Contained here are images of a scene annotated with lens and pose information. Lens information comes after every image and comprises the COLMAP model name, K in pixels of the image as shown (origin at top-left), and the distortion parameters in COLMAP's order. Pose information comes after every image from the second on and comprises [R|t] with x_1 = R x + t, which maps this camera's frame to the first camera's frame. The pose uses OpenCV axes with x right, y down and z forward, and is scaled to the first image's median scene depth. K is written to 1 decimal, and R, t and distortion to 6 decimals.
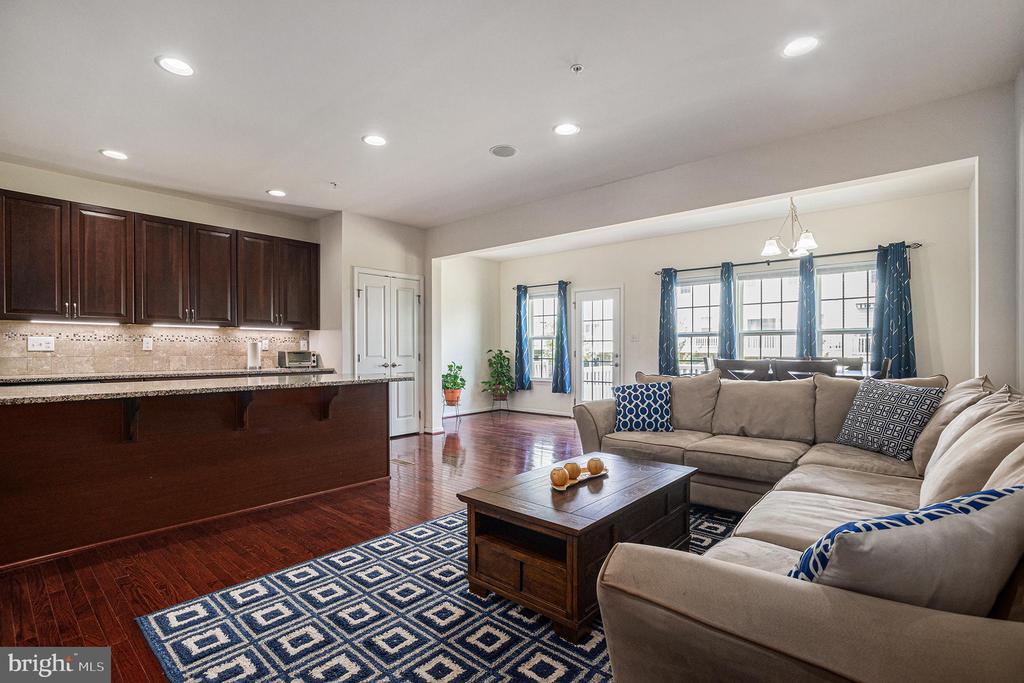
lens RADIAL K [[475.6, 0, 511.3], [0, 475.6, 347.3], [0, 0, 1]] dist [-0.041459, 0.004560]
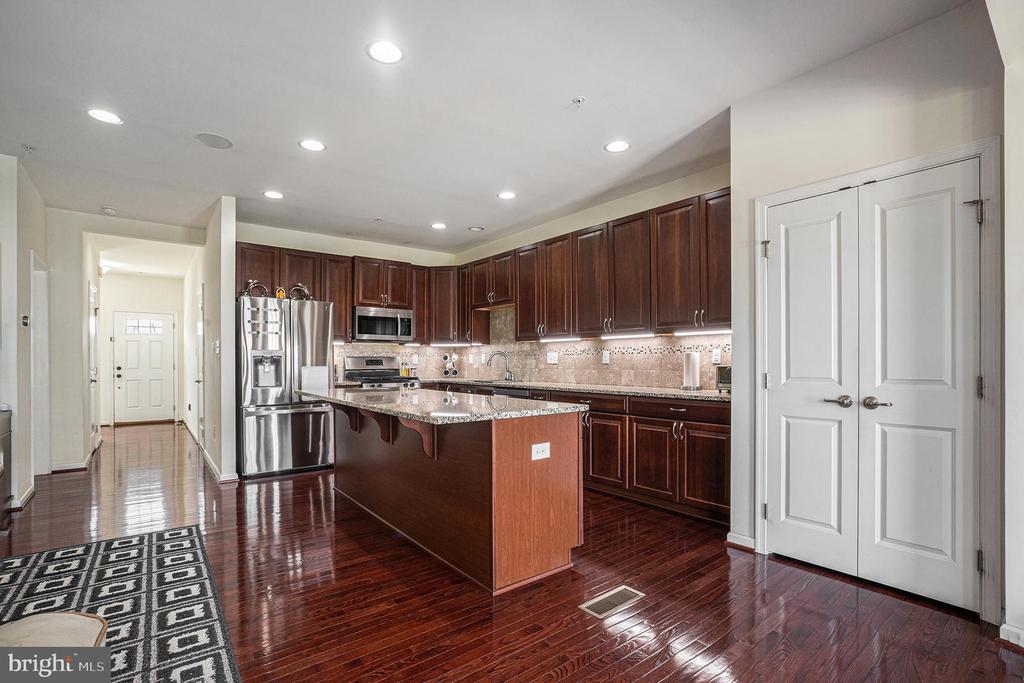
lens RADIAL K [[475.6, 0, 513.8], [0, 475.6, 367.0], [0, 0, 1]] dist [-0.041459, 0.004560]
pose [[-0.192777, 0.009410, -0.981197, 0.231319], [0.000968, 0.999955, 0.009400, 0.004234], [0.981242, 0.000863, -0.192778, 0.942942]]
